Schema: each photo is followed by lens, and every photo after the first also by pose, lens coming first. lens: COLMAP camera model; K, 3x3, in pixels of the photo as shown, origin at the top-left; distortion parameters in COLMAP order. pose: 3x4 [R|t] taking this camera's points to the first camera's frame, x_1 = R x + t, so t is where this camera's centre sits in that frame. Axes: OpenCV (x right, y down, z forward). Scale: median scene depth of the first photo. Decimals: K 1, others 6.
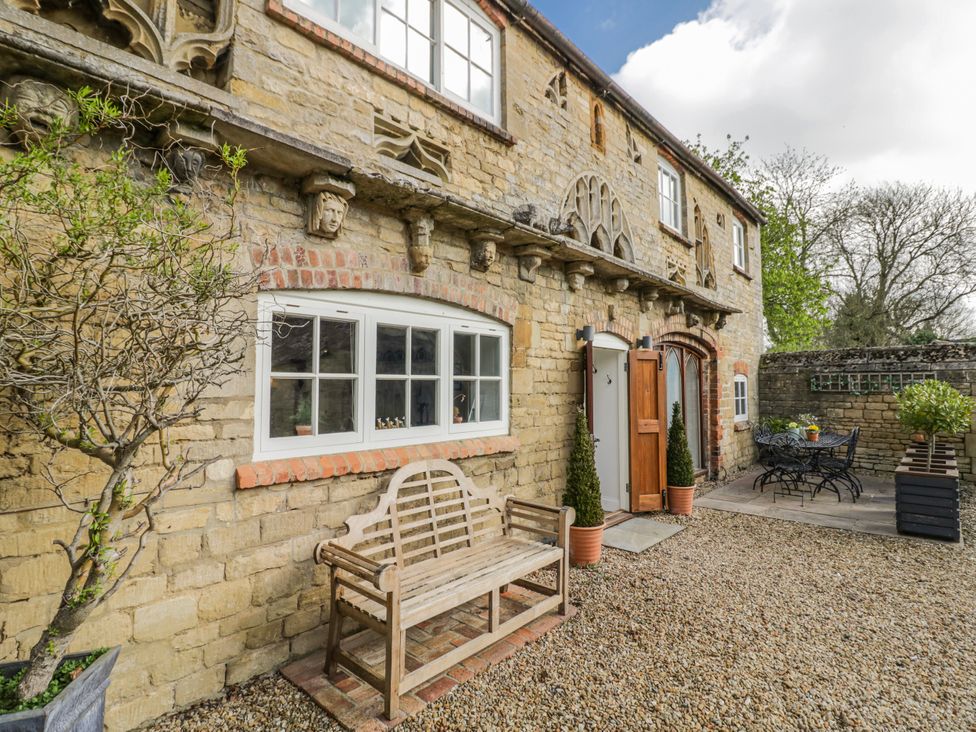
lens RADIAL K [[507.6, 0, 495.8], [0, 507.6, 360.6], [0, 0, 1]] dist [0.000305, -0.013427]
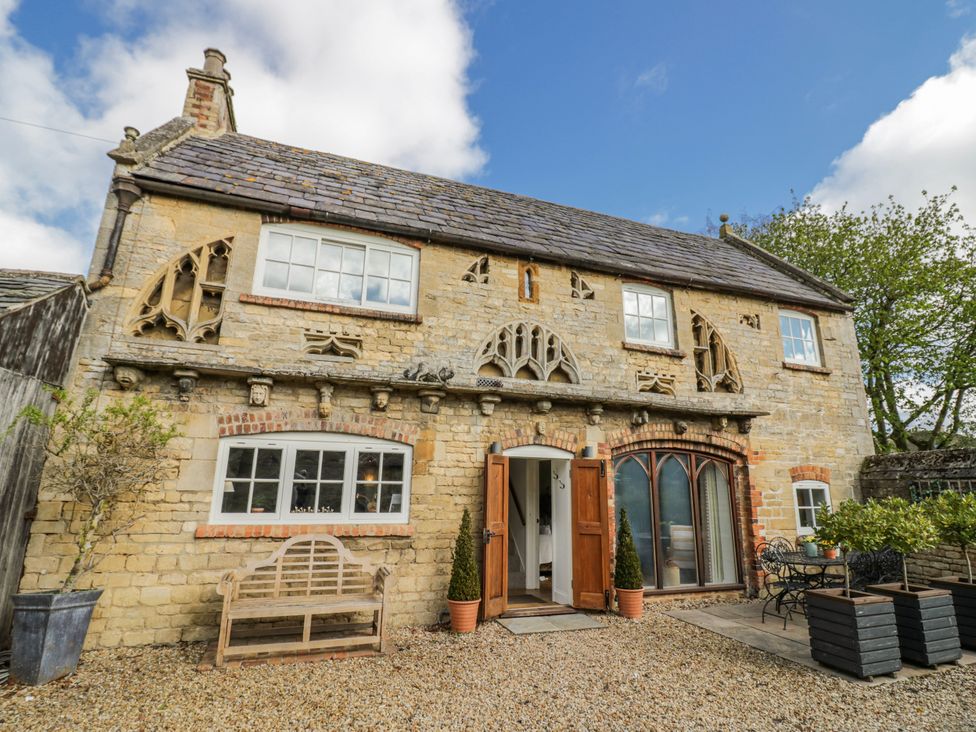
lens RADIAL K [[507.6, 0, 490.8], [0, 507.6, 363.0], [0, 0, 1]] dist [0.000305, -0.013427]
pose [[0.878474, -0.095945, -0.468059, 1.066919], [0.006371, 0.981895, -0.189318, -0.027650], [0.477749, 0.163329, 0.863180, -0.206575]]
